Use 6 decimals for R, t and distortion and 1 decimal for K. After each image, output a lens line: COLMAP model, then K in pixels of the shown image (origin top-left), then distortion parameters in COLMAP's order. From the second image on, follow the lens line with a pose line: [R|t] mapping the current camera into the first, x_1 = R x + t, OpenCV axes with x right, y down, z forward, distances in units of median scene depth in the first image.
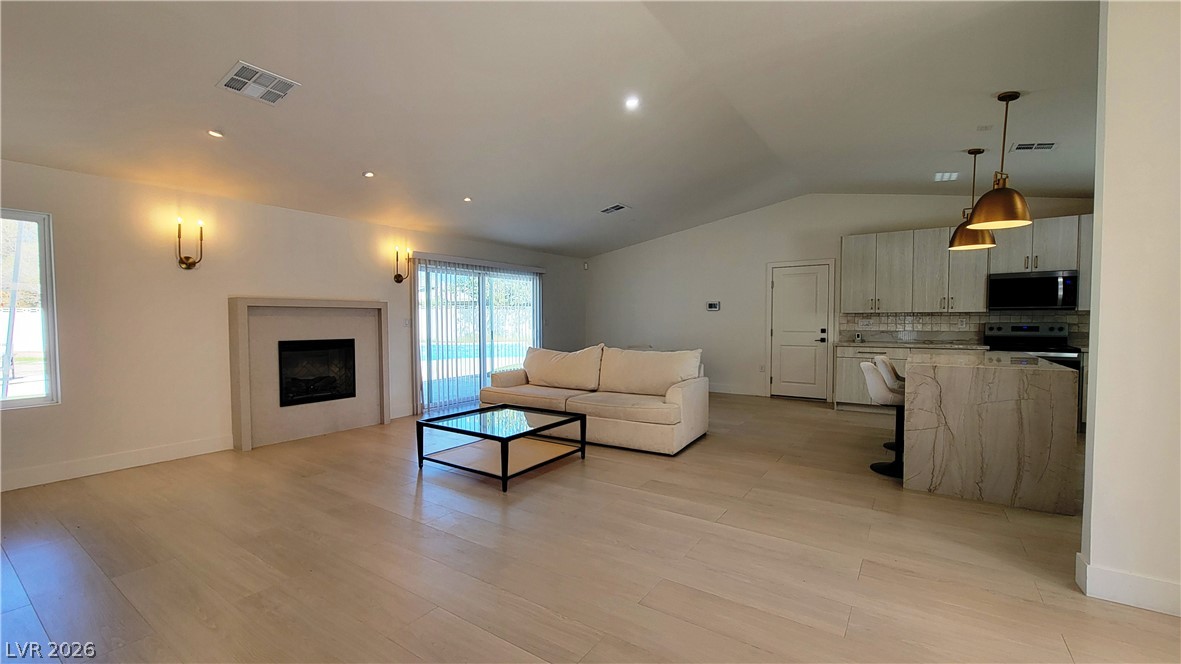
lens RADIAL K [[482.0, 0, 591.4], [0, 482.0, 333.9], [0, 0, 1]] dist [-0.003587, 0.001195]
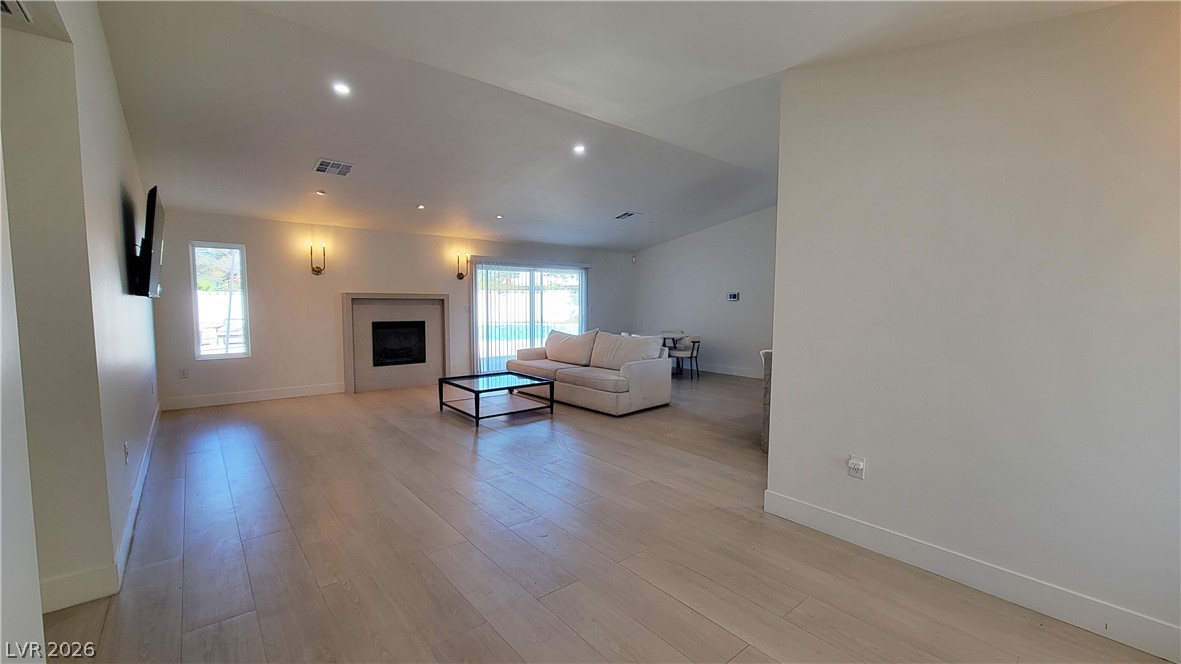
lens RADIAL K [[482.0, 0, 594.5], [0, 482.0, 333.4], [0, 0, 1]] dist [-0.003587, 0.001195]
pose [[0.961572, 0.025889, -0.273331, 0.385544], [-0.016183, 0.999158, 0.037706, -0.015691], [0.274077, -0.031834, 0.961181, -0.218710]]
